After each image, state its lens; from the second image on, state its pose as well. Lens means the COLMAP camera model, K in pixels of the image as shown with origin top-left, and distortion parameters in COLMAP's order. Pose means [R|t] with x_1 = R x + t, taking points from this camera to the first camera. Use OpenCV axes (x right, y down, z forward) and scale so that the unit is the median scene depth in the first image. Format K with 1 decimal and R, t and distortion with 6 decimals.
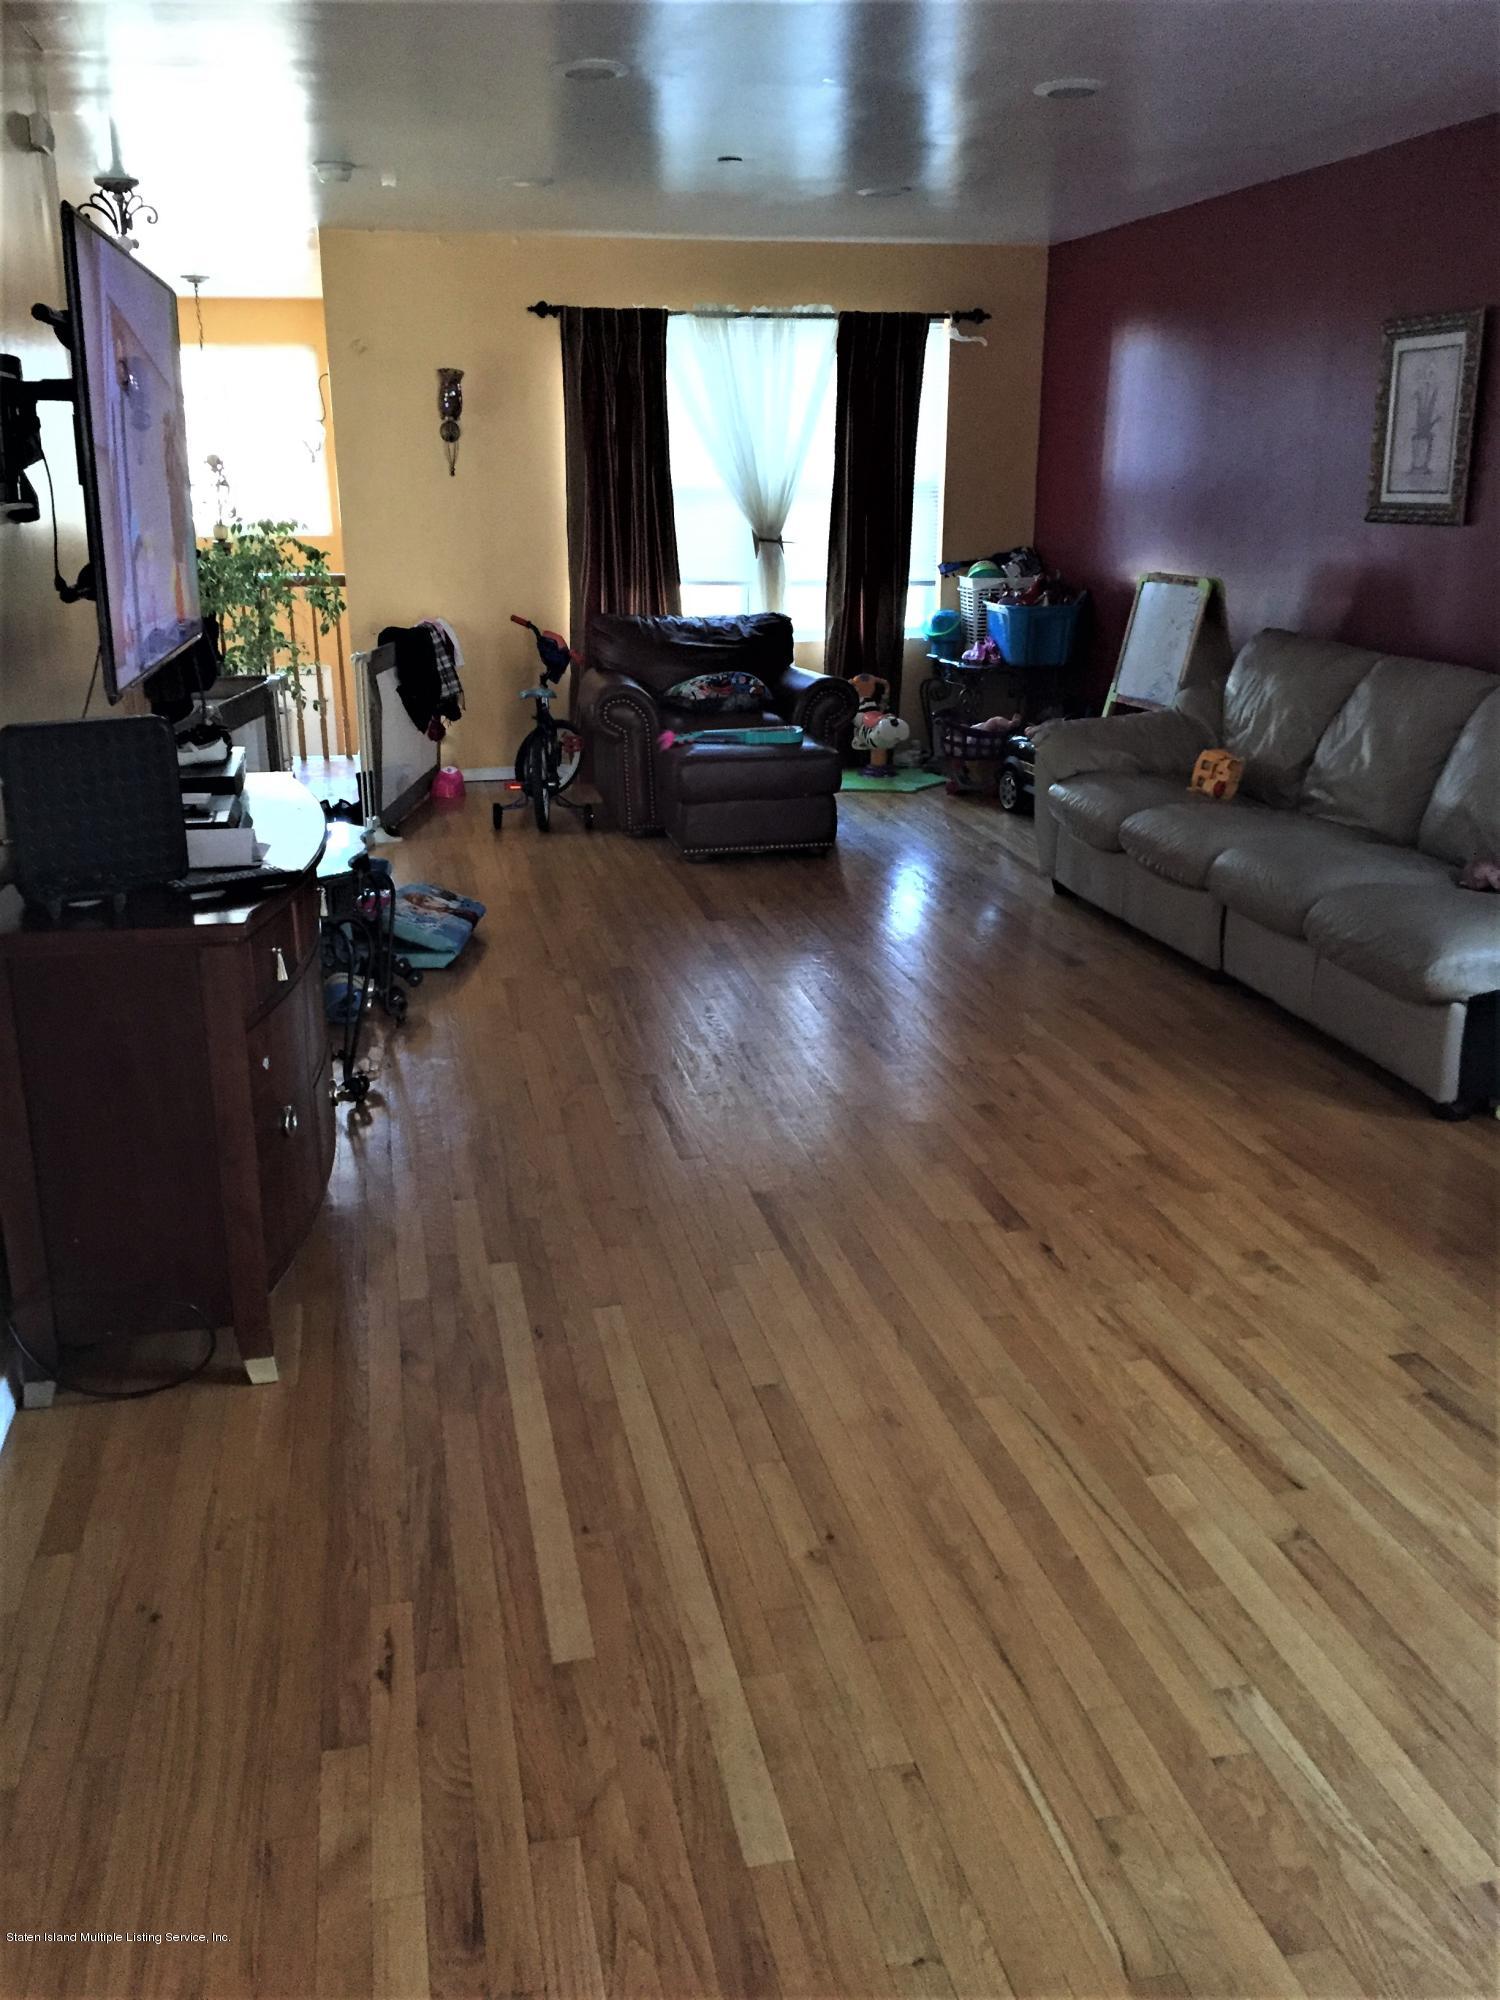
lens RADIAL K [[1728.0, 0, 749.3], [0, 1728.0, 997.0], [0, 0, 1]] dist [0.074500, -0.075231]
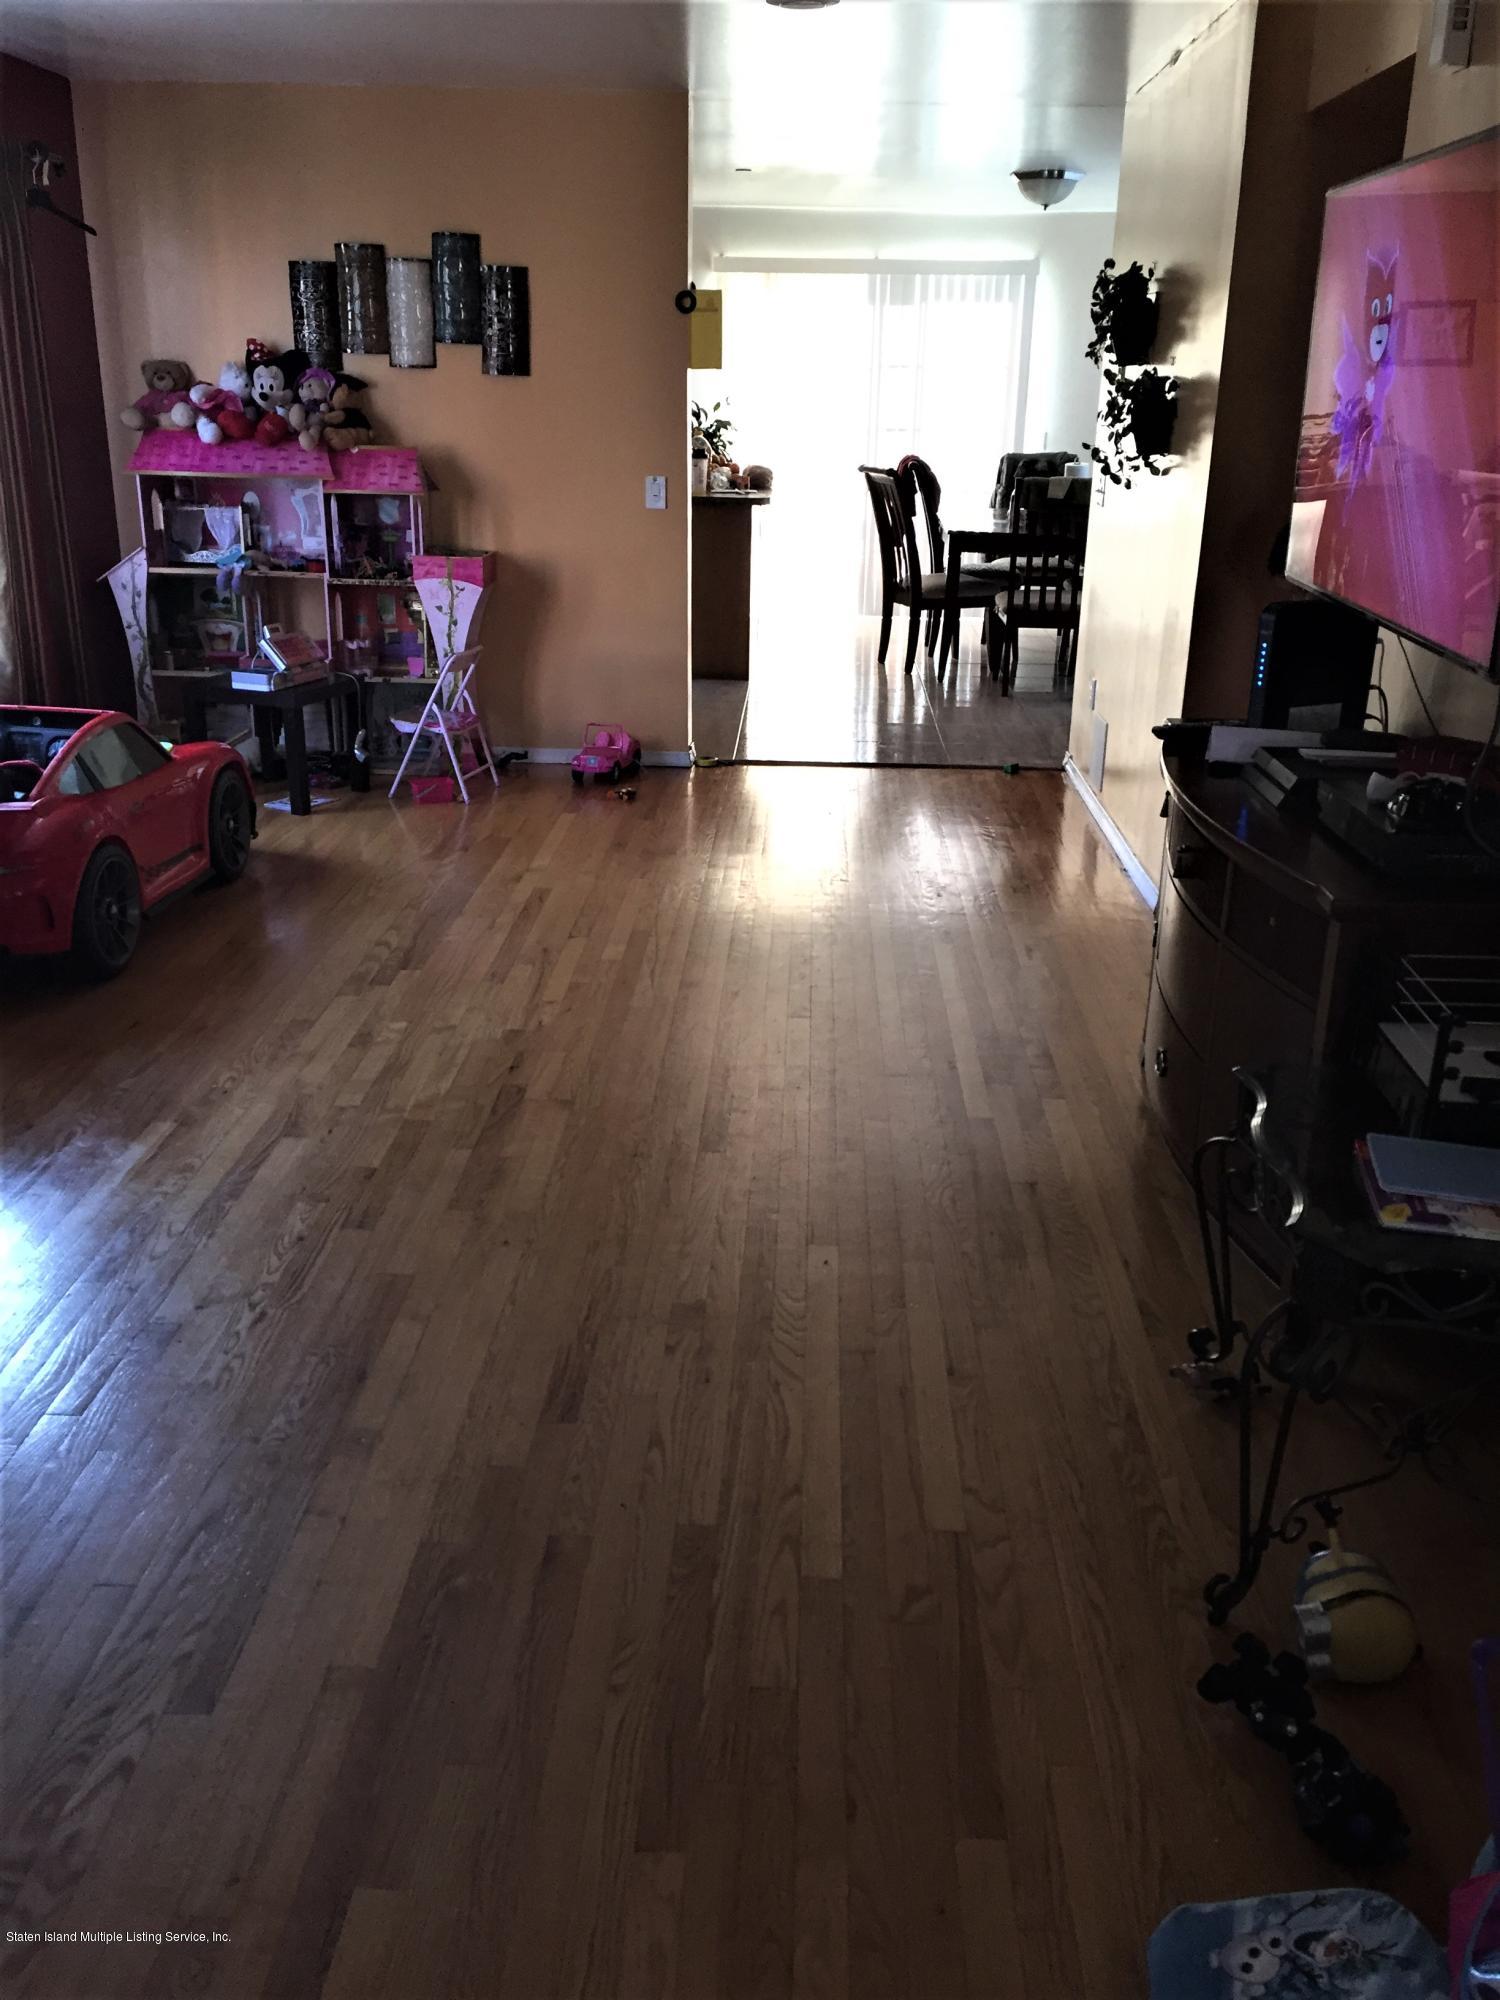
lens RADIAL K [[1728.0, 0, 755.2], [0, 1728.0, 1000.0], [0, 0, 1]] dist [0.074500, -0.075231]
pose [[-0.967624, -0.098220, 0.232500, -0.150499], [0.060219, 0.804728, 0.590582, -0.340914], [-0.245106, 0.585462, -0.772759, 1.102640]]
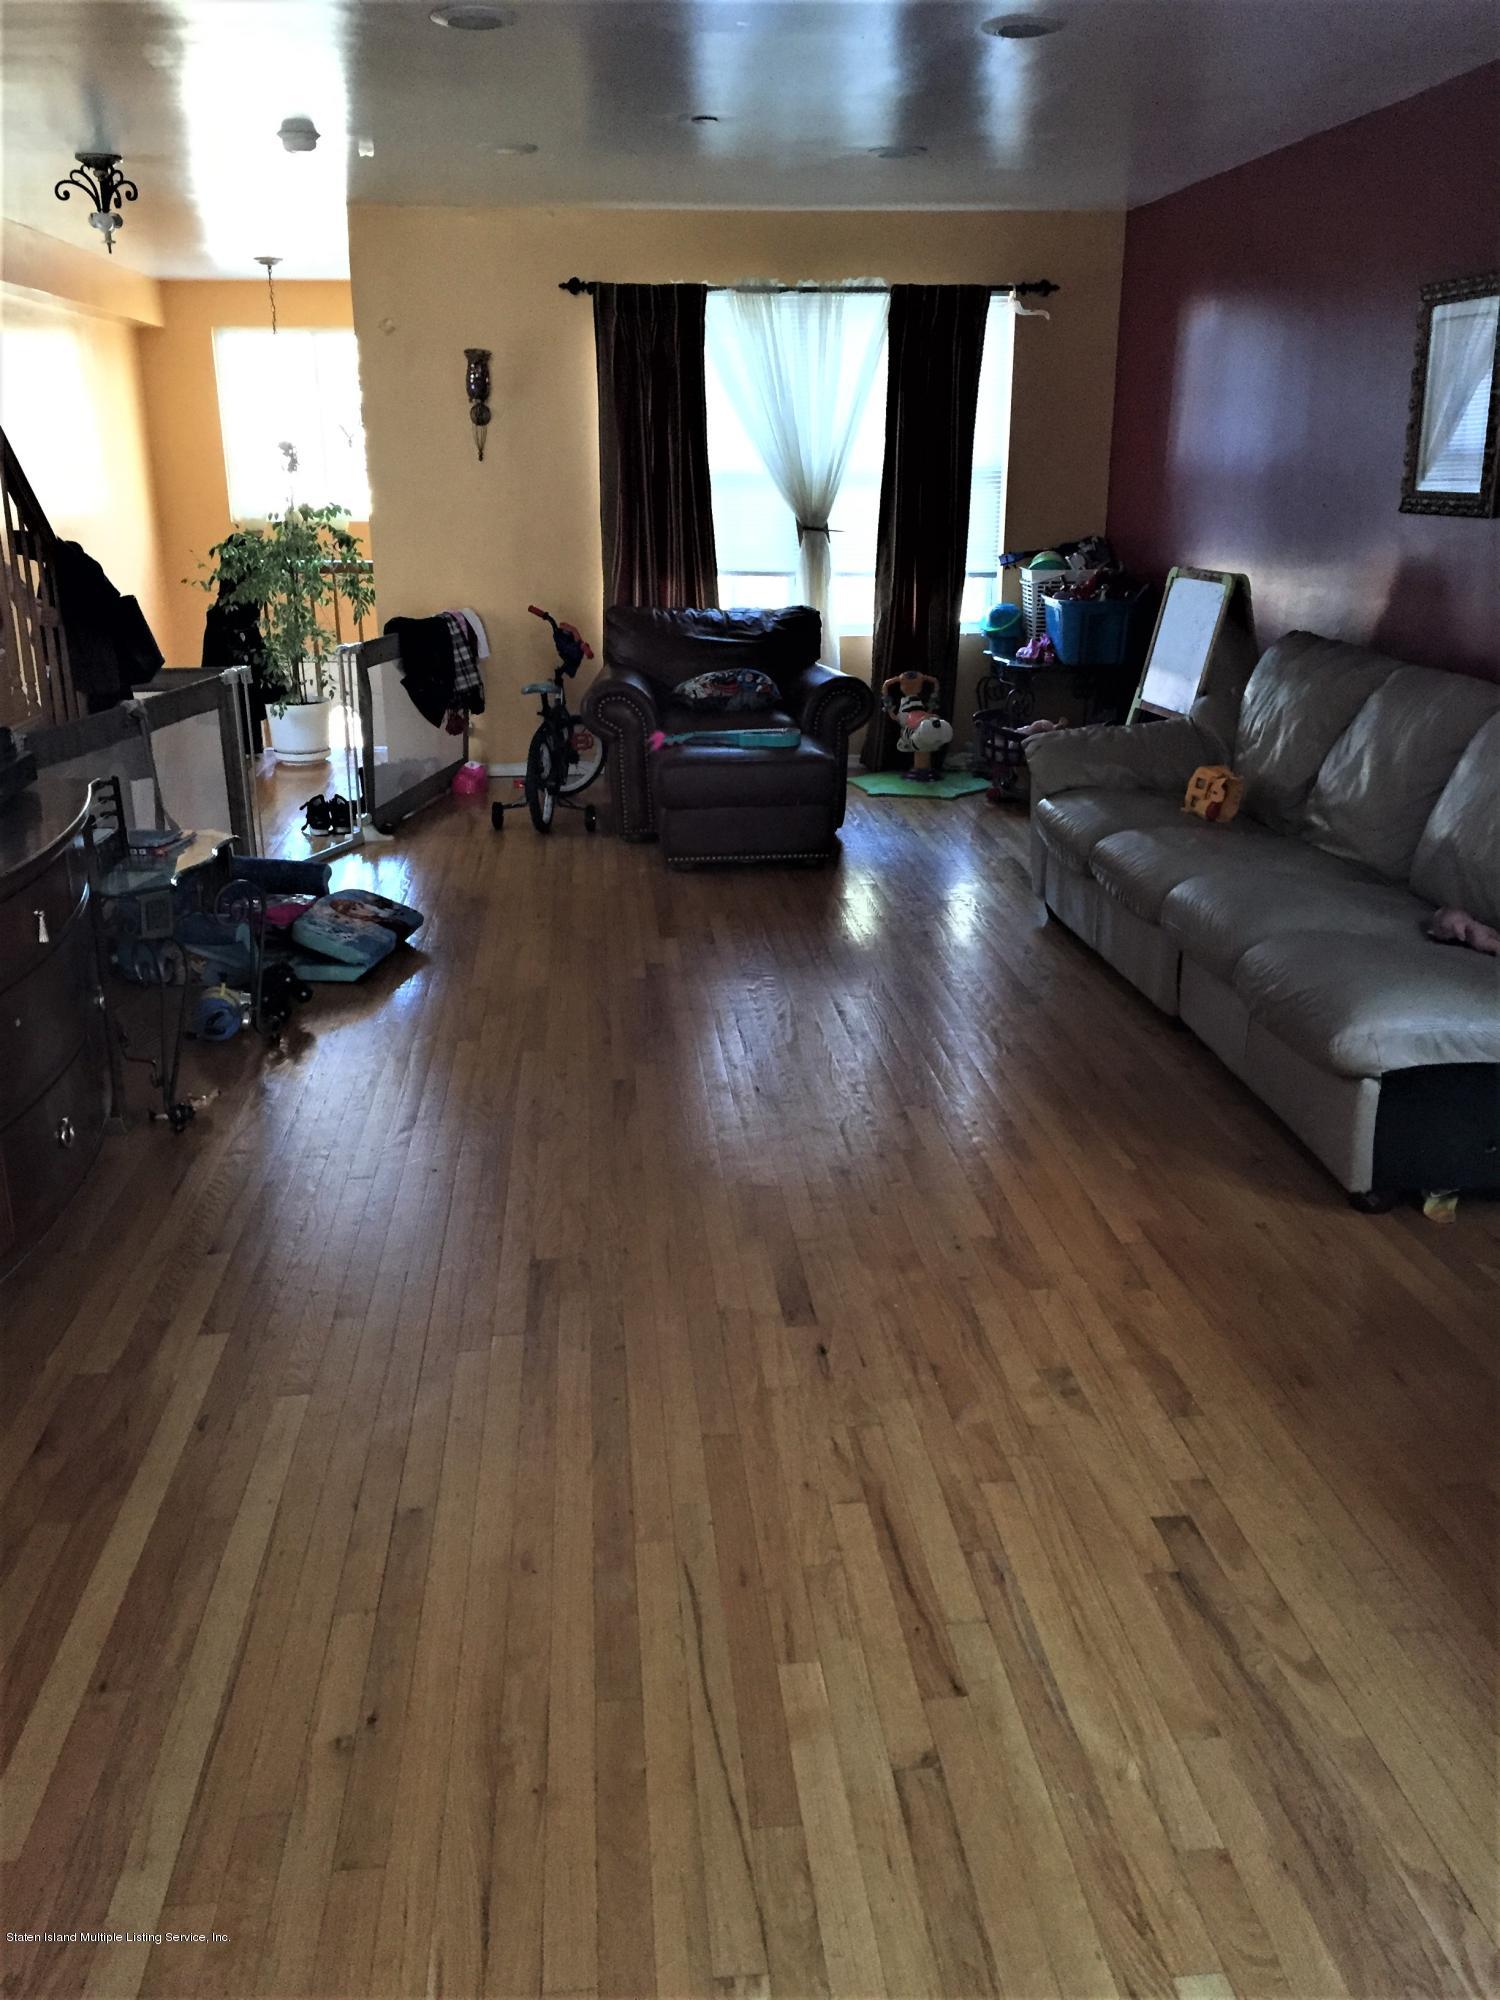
lens RADIAL K [[1728.0, 0, 757.3], [0, 1728.0, 993.6], [0, 0, 1]] dist [0.074500, -0.075231]
pose [[0.992816, 0.035215, -0.114350, 0.140552], [-0.034439, 0.999368, 0.008761, -0.024534], [0.114587, -0.004760, 0.993402, 0.079684]]
